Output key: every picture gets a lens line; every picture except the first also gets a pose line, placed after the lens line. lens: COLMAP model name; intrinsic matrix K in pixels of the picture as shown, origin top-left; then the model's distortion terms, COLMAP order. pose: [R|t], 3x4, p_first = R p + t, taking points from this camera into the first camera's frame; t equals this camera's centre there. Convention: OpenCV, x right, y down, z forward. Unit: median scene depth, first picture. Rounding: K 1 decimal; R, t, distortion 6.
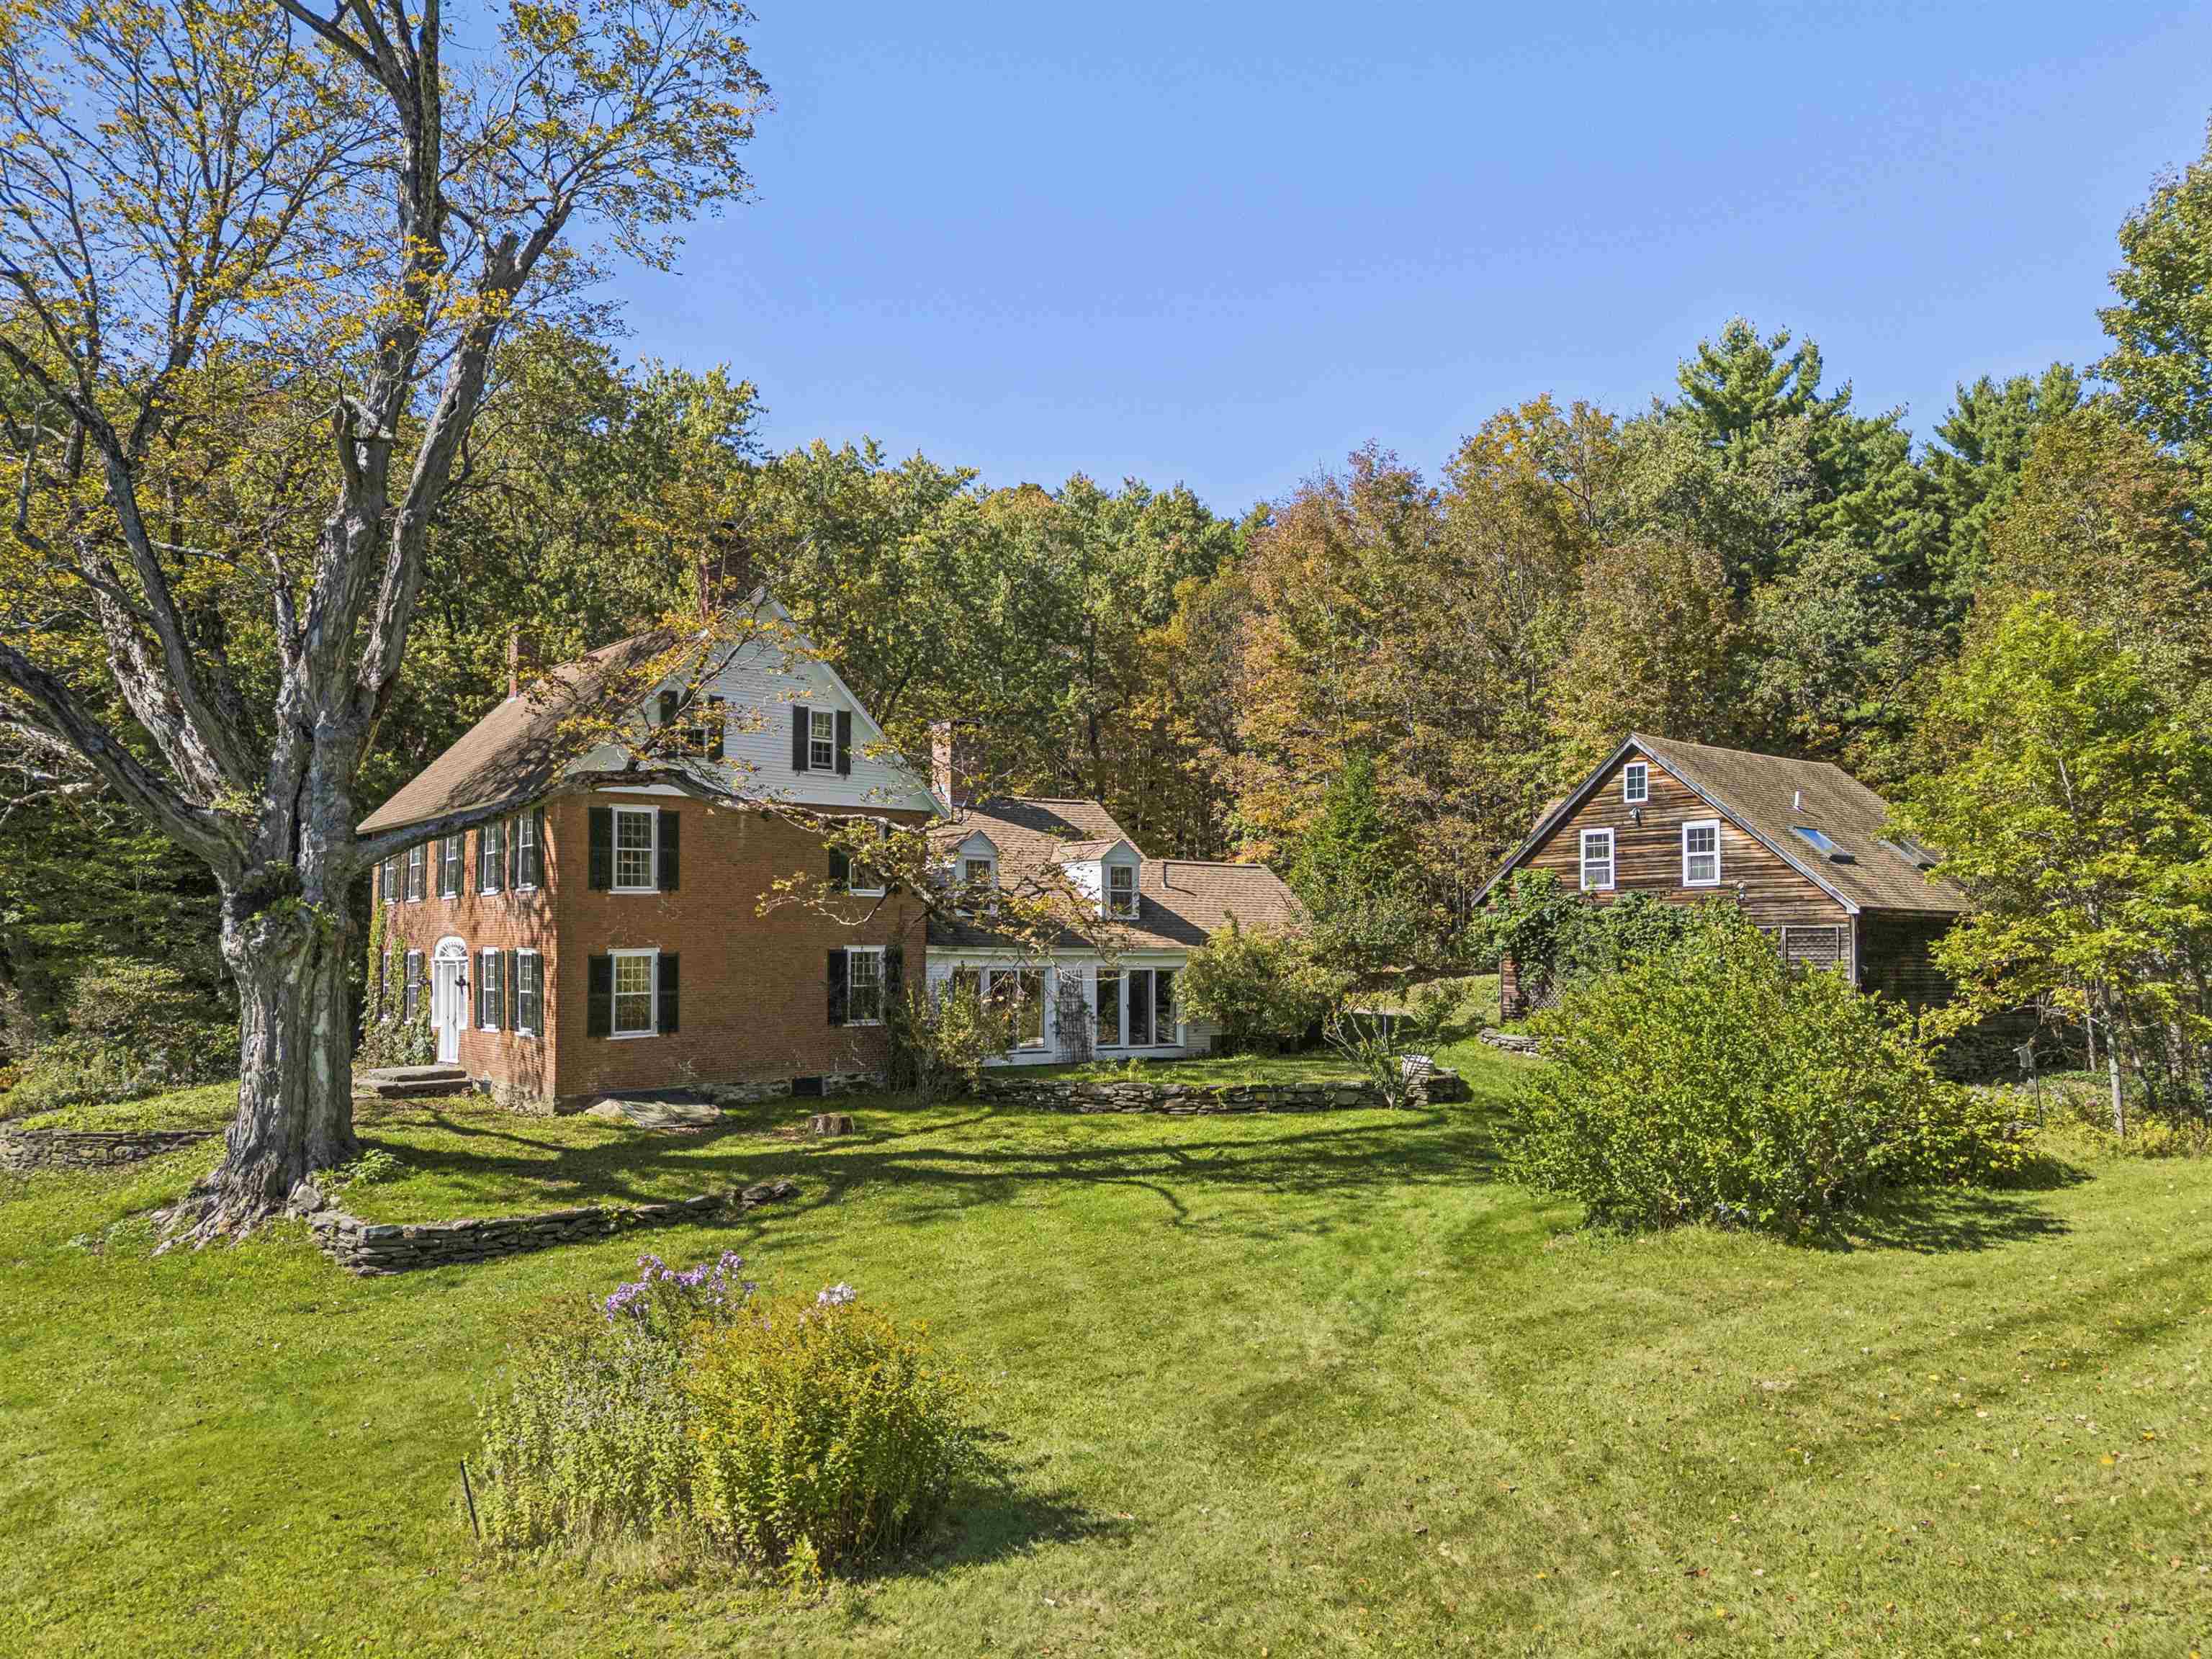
lens RADIAL K [[1665.3, 0, 1112.7], [0, 1665.3, 911.5], [0, 0, 1]] dist [0.070218, -0.067219]
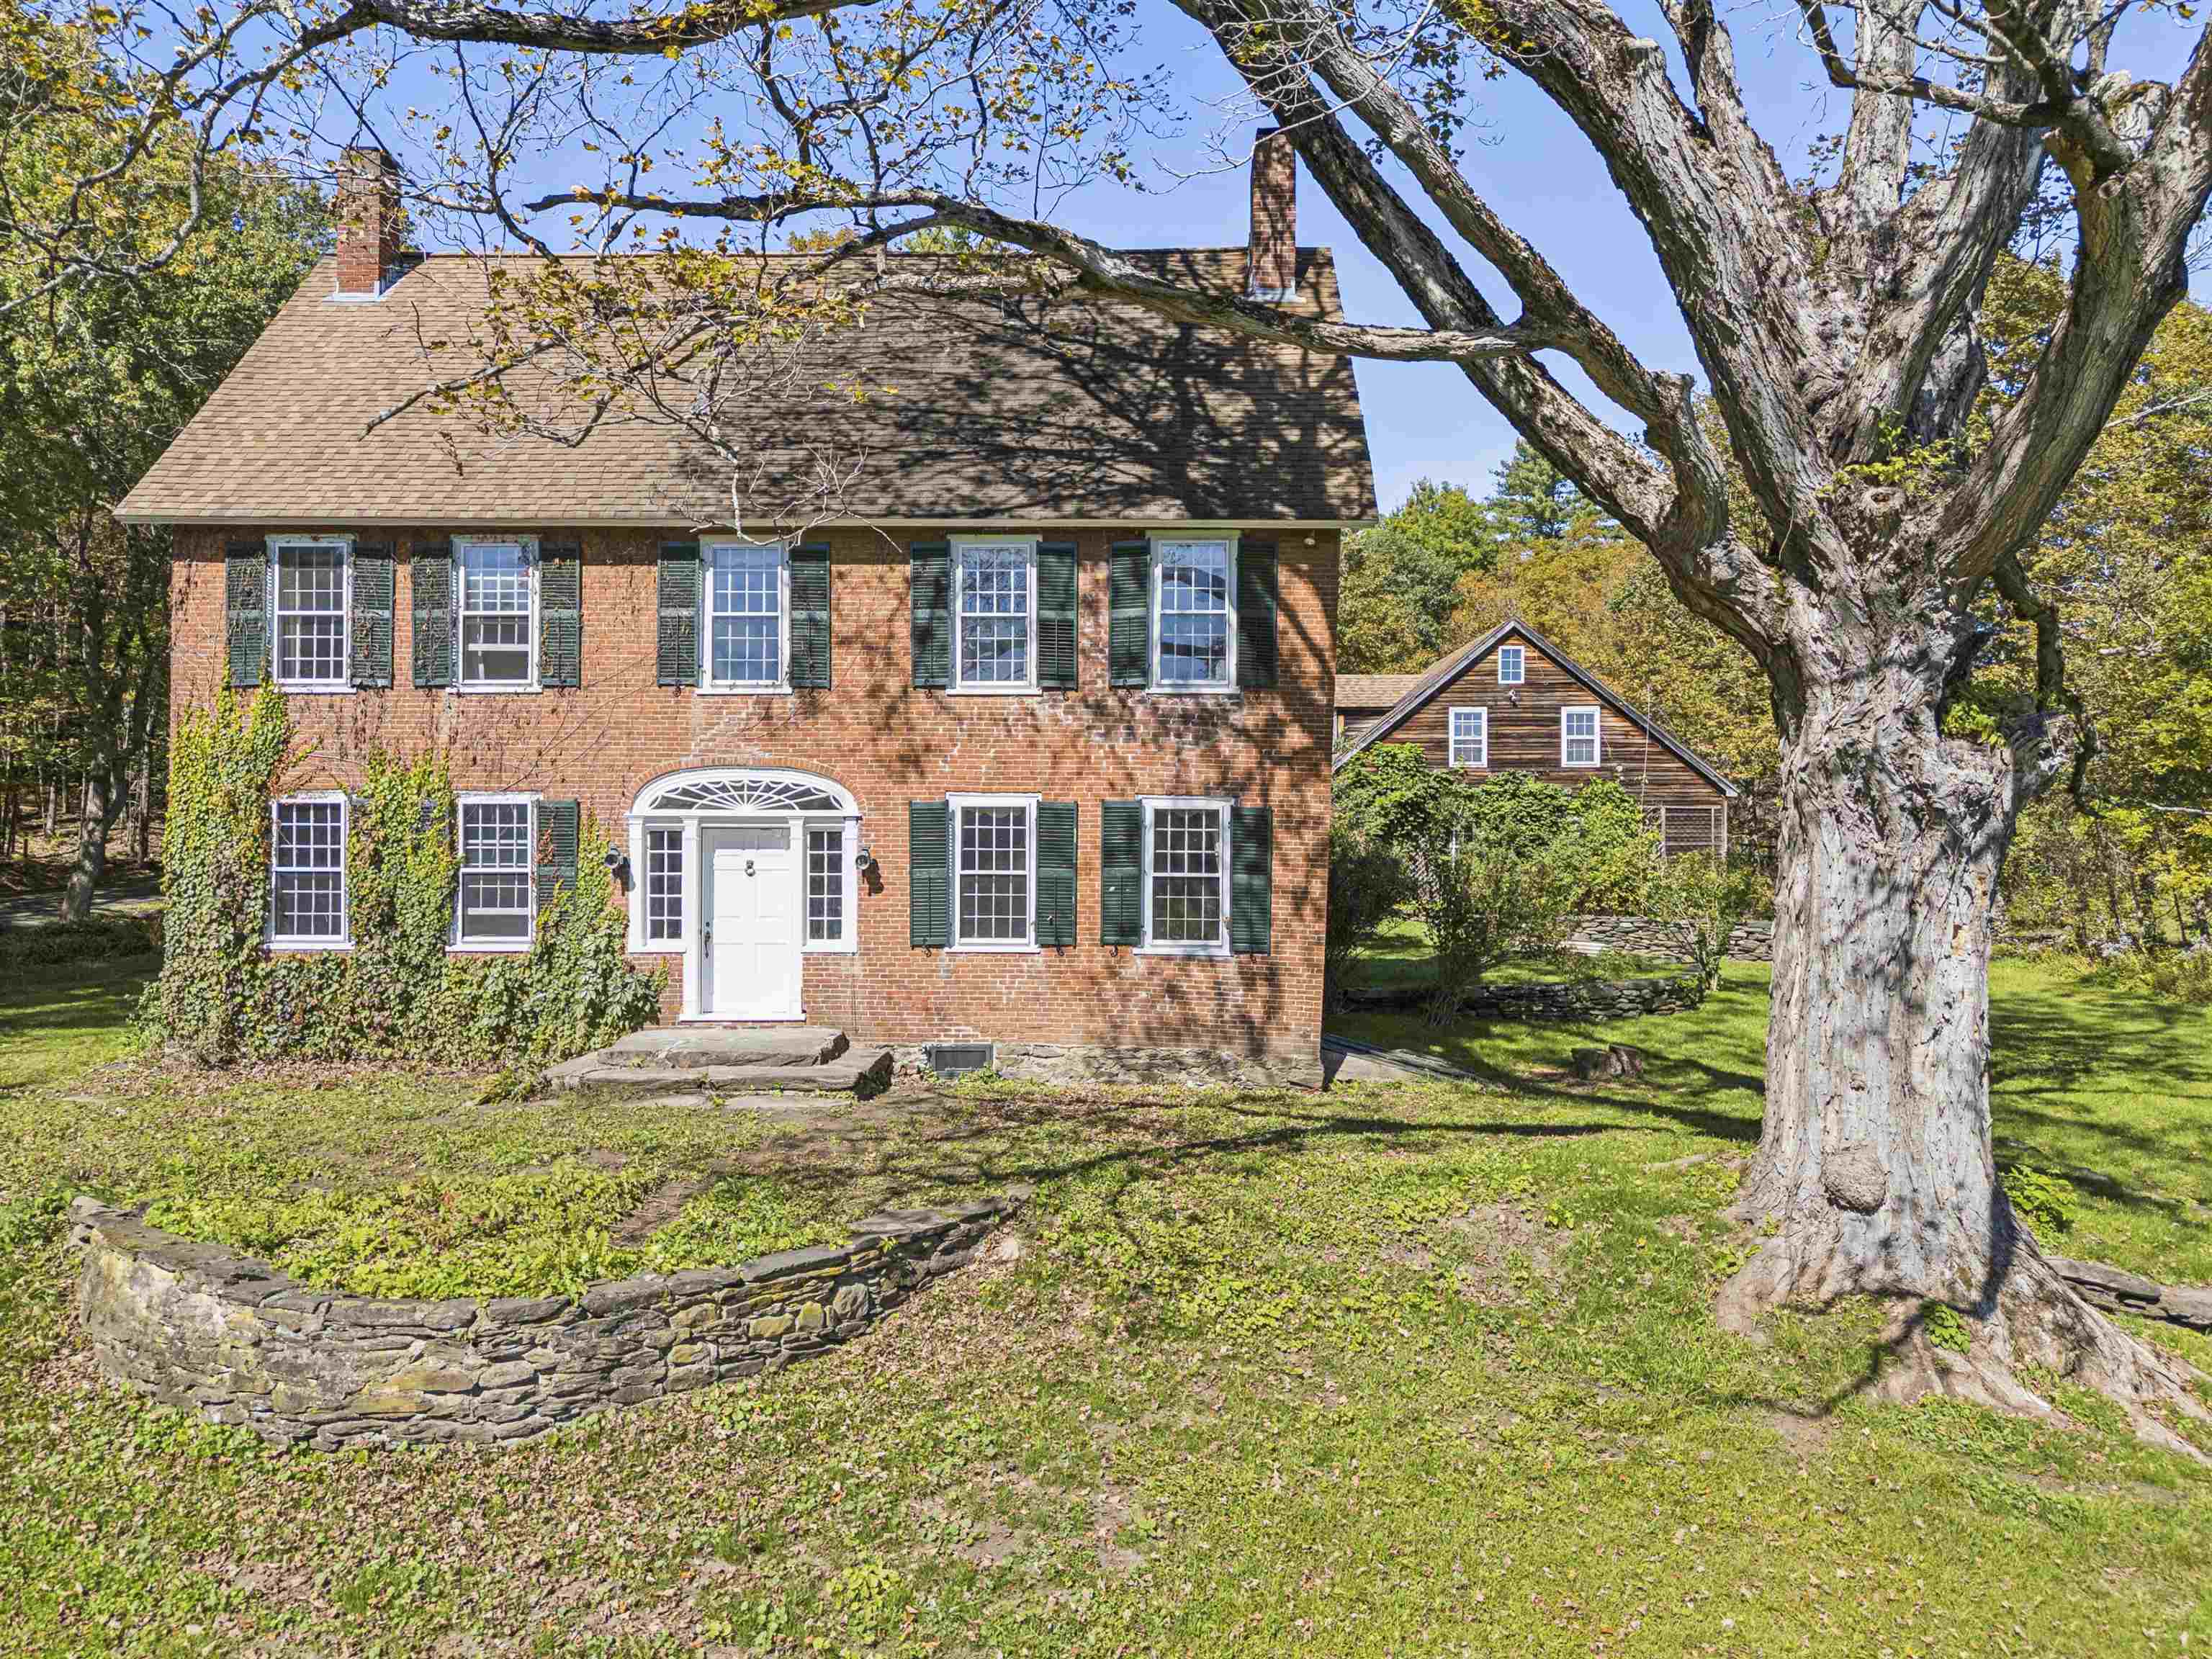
lens RADIAL K [[1660.5, 0, 1106.0], [0, 1660.5, 829.5], [0, 0, 1]] dist [0.070279, -0.071758]
pose [[0.594407, 0.016226, 0.804000, -0.648668], [-0.020156, 0.999783, -0.005276, 0.034282], [-0.803911, -0.013069, 0.594605, 0.578783]]
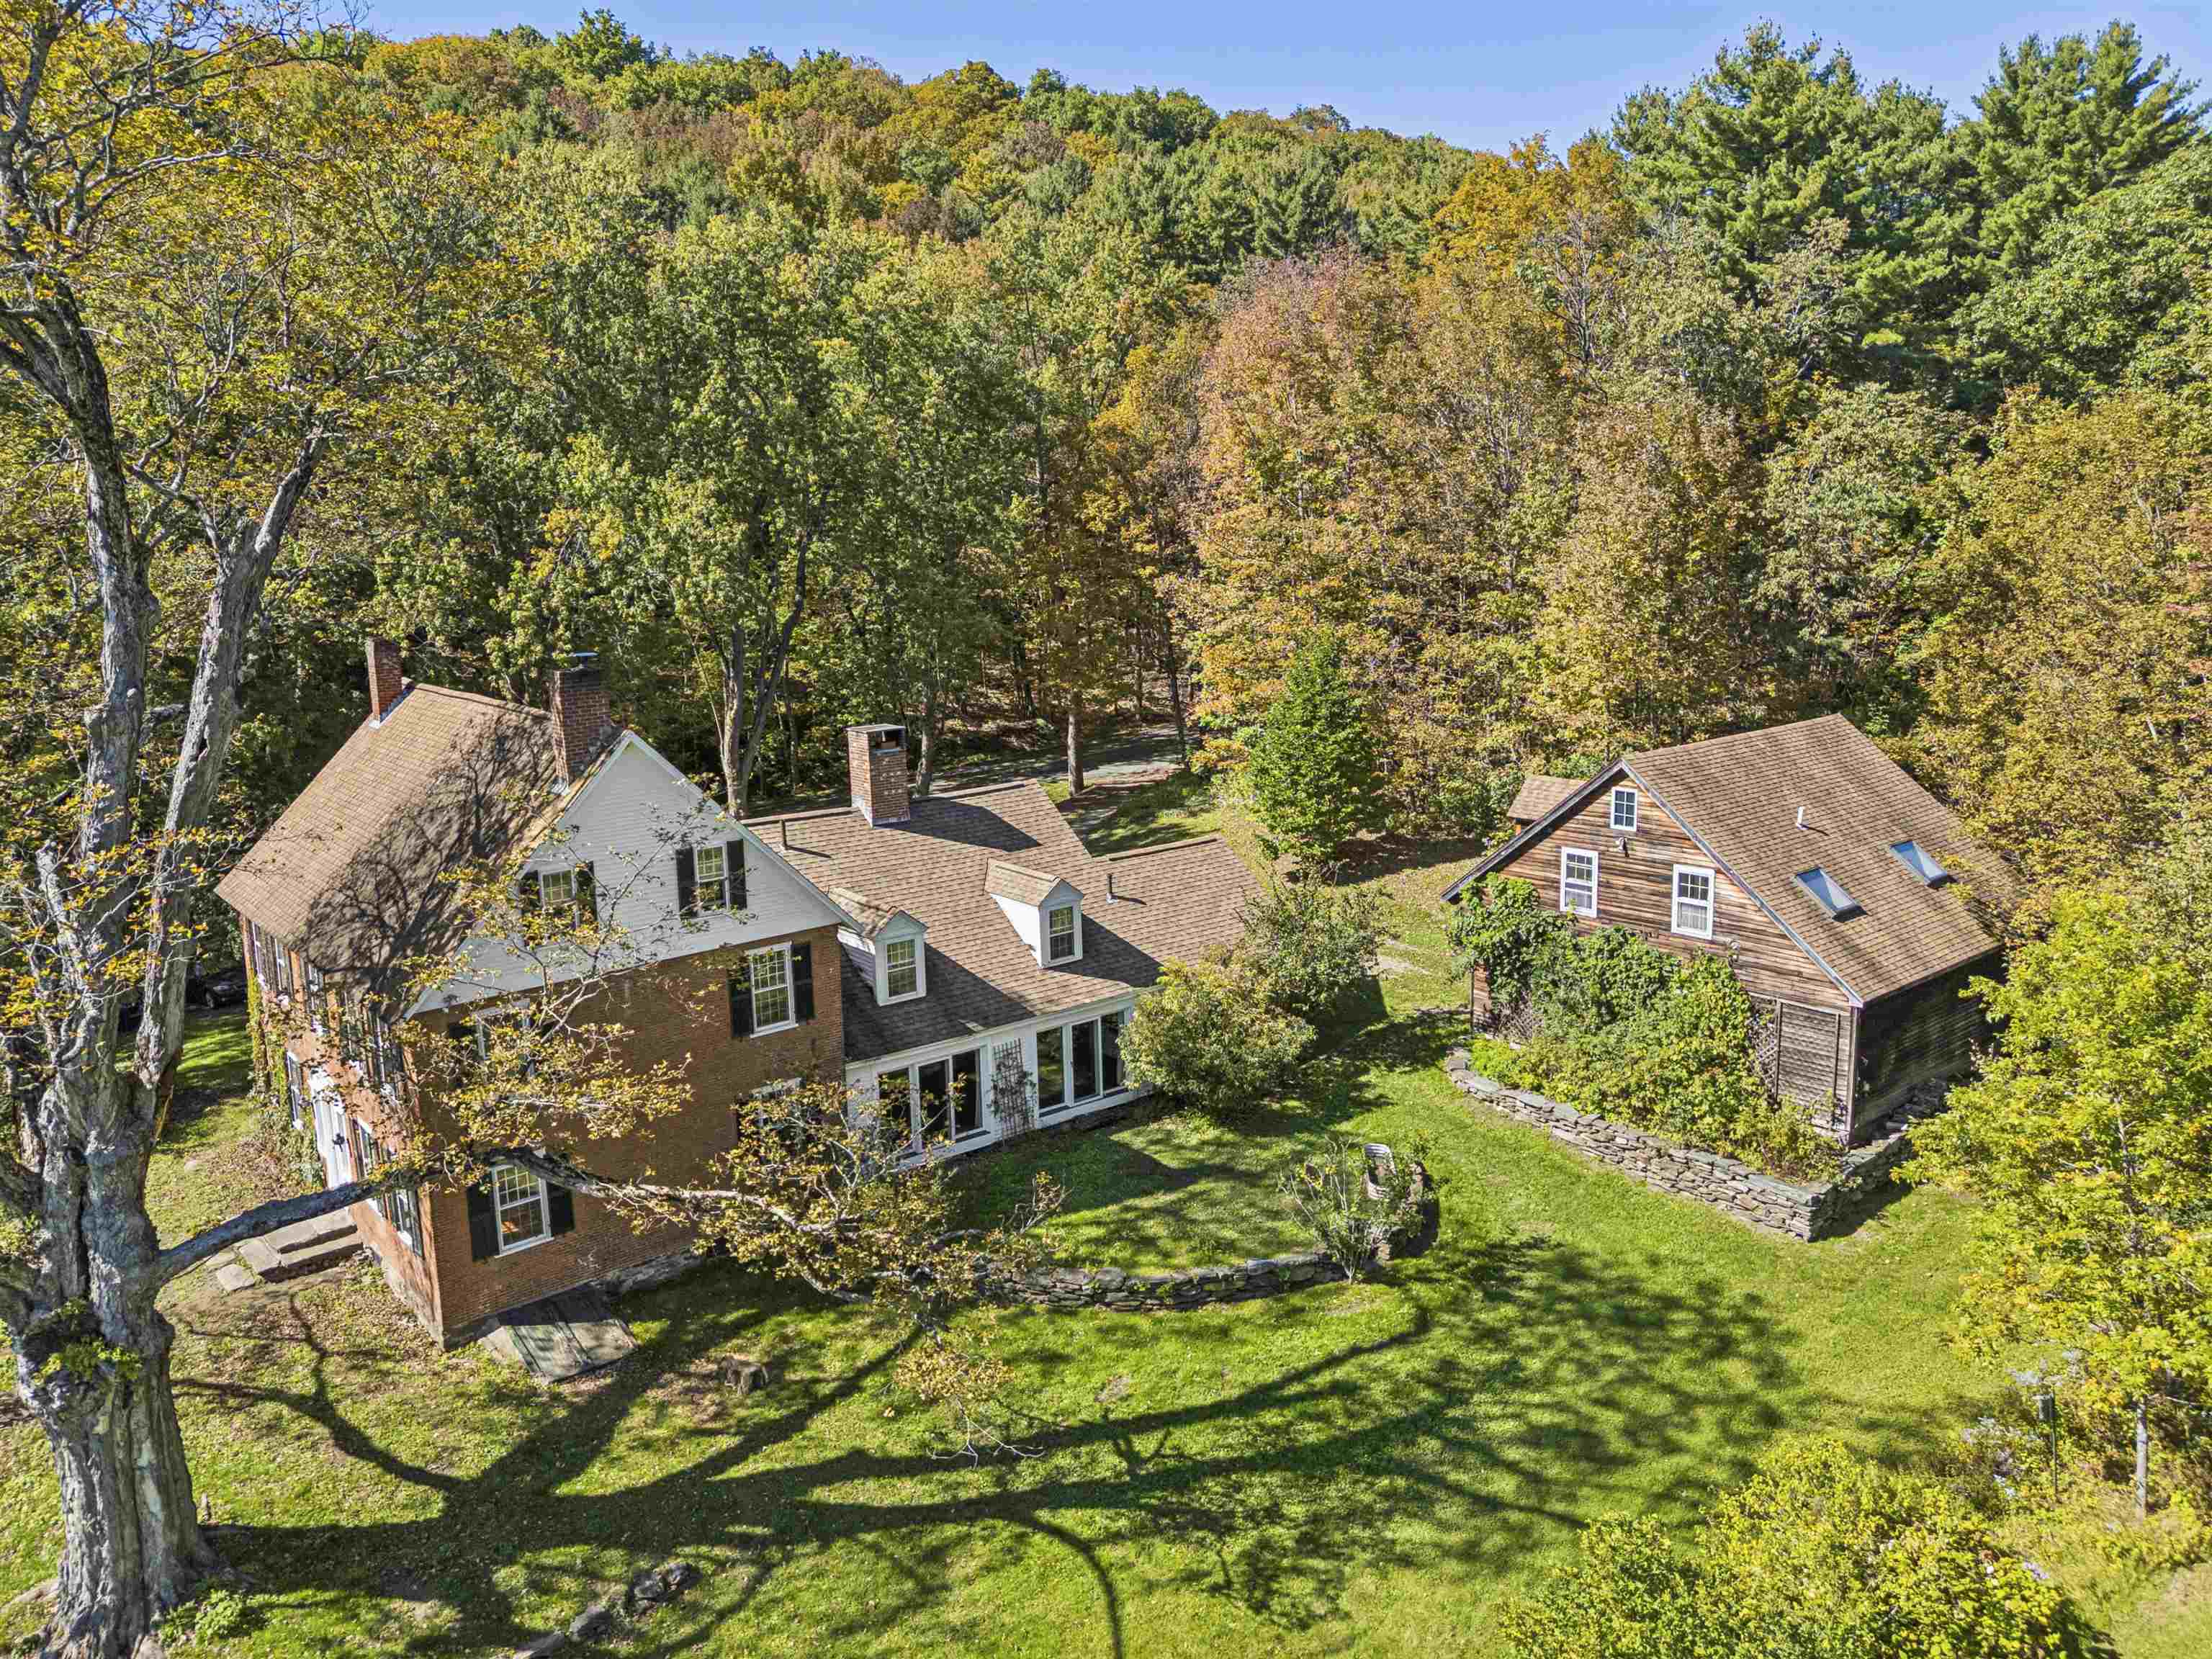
lens RADIAL K [[1660.5, 0, 1106.0], [0, 1660.5, 829.5], [0, 0, 1]] dist [0.070279, -0.071758]
pose [[0.999581, -0.028496, 0.005175, 0.026325], [0.026754, 0.976931, 0.211873, -0.260492], [-0.011093, -0.211645, 0.977284, 0.115125]]
